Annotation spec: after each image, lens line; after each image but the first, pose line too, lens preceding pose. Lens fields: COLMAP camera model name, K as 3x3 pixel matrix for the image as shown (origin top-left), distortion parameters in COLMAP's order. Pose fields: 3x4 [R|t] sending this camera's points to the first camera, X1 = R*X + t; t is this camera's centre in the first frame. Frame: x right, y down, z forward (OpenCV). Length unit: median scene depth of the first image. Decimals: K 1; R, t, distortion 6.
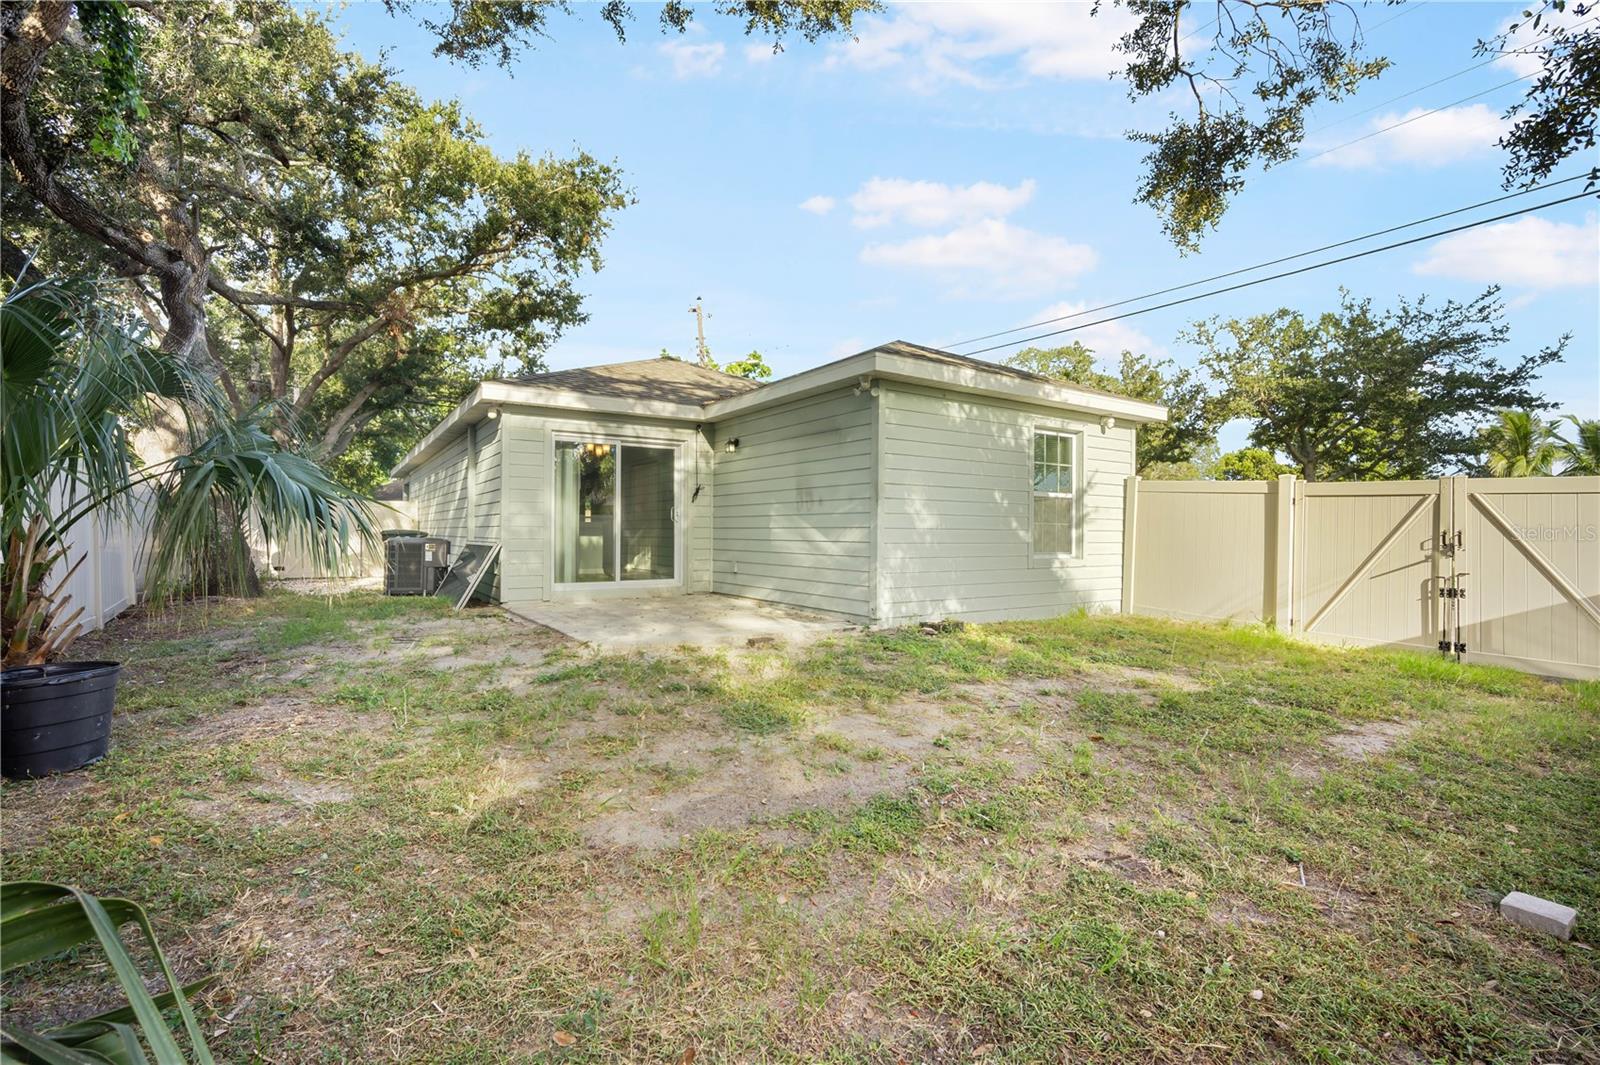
lens RADIAL K [[706.9, 0, 796.6], [0, 706.9, 534.8], [0, 0, 1]] dist [-0.005658, 0.000084]
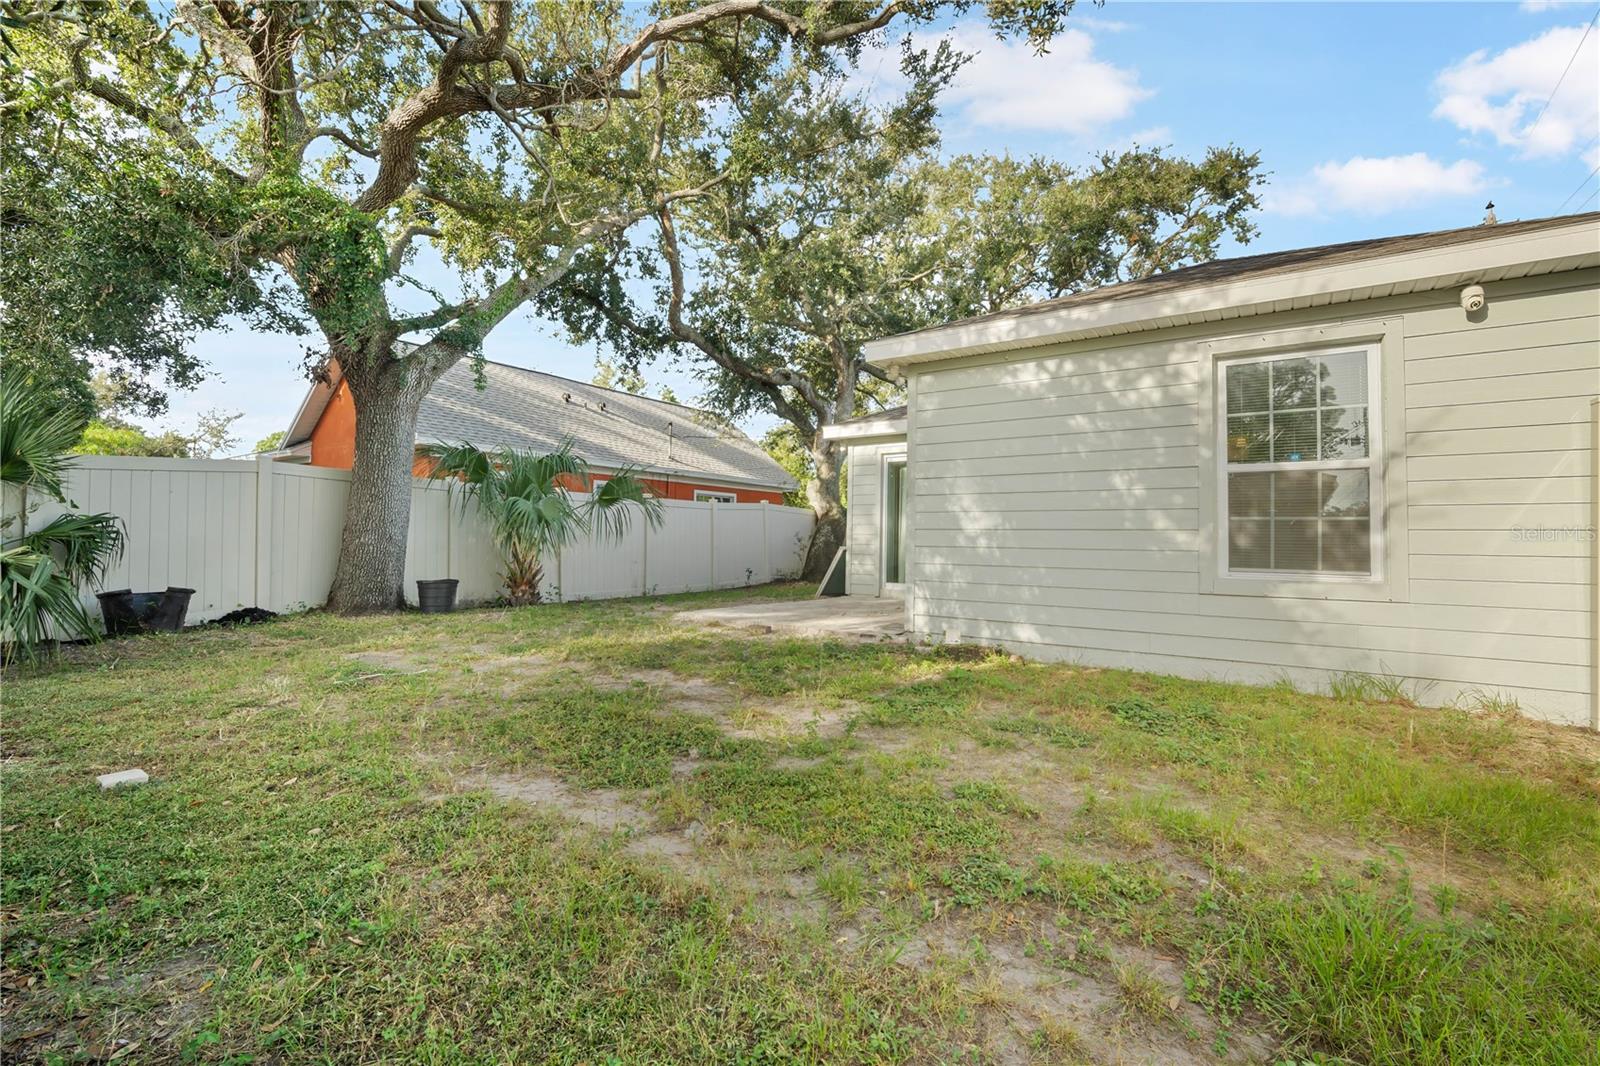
lens RADIAL K [[706.9, 0, 799.7], [0, 706.9, 532.2], [0, 0, 1]] dist [-0.005658, 0.000084]
pose [[0.384665, -0.014245, -0.922946, 0.791263], [-0.018358, 0.999565, -0.023079, 0.014553], [0.922874, 0.025821, 0.384236, 0.470924]]
